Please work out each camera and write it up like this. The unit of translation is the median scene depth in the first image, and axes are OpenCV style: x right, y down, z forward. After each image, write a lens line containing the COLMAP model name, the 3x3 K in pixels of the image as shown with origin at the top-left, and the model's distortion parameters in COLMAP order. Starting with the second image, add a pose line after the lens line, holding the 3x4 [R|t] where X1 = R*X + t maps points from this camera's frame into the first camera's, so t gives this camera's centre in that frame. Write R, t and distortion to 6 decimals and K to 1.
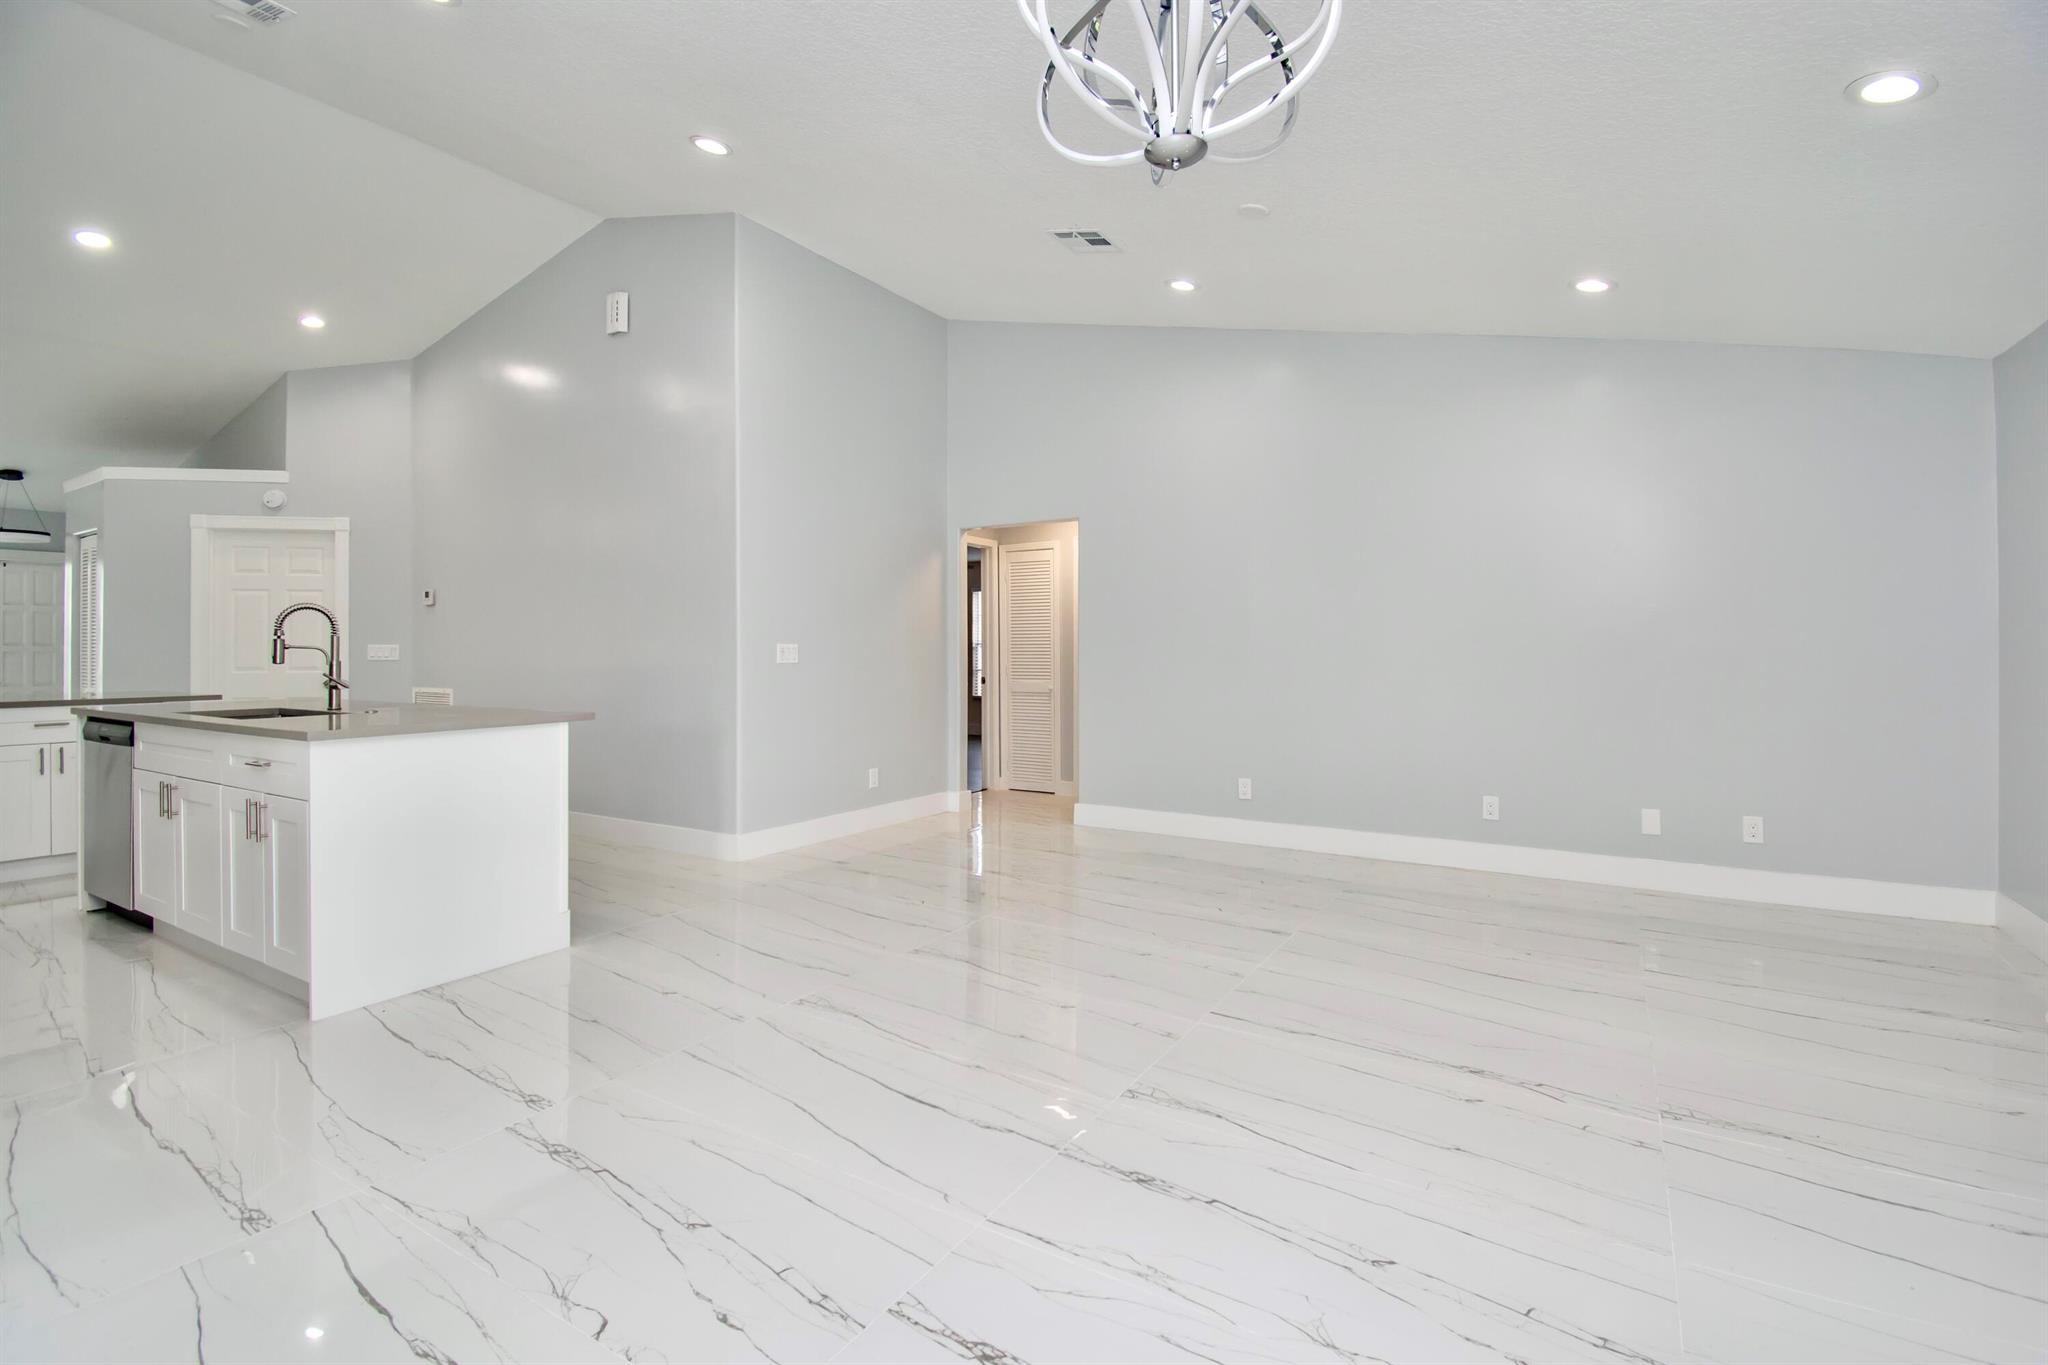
lens RADIAL K [[908.9, 0, 1026.3], [0, 908.9, 687.0], [0, 0, 1]] dist [0.014115, -0.021858]
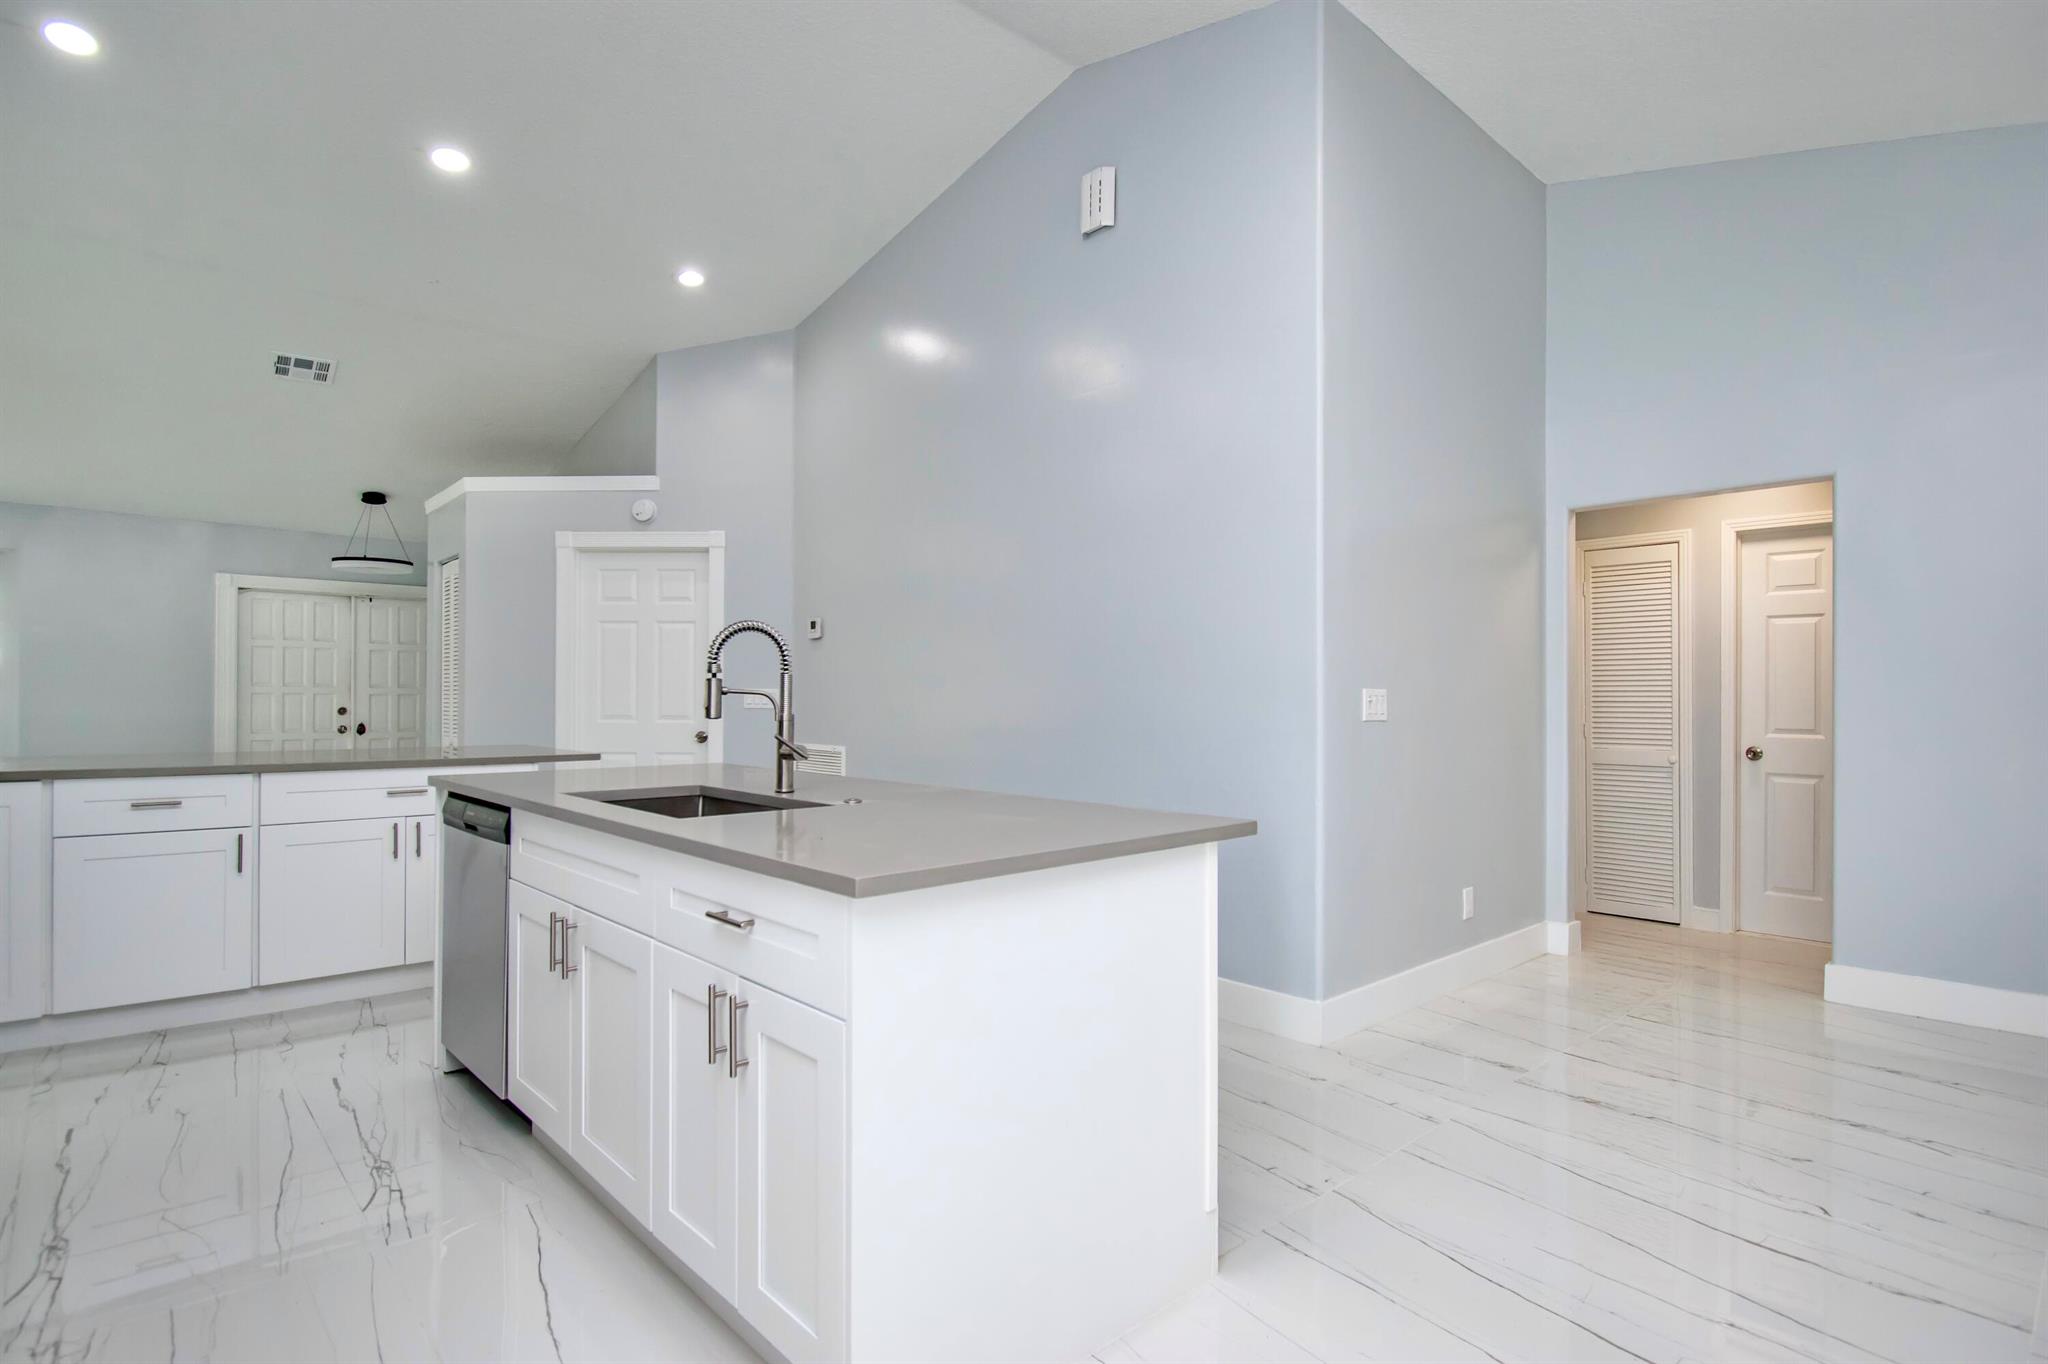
lens RADIAL K [[1018.4, 0, 1057.2], [0, 1018.4, 750.0], [0, 0, 1]] dist [0.001318, -0.000169]
pose [[0.963895, 0.017945, -0.265679, -0.280605], [-0.015070, 0.999804, 0.012854, -0.011372], [0.265857, -0.008386, 0.963976, 0.268787]]
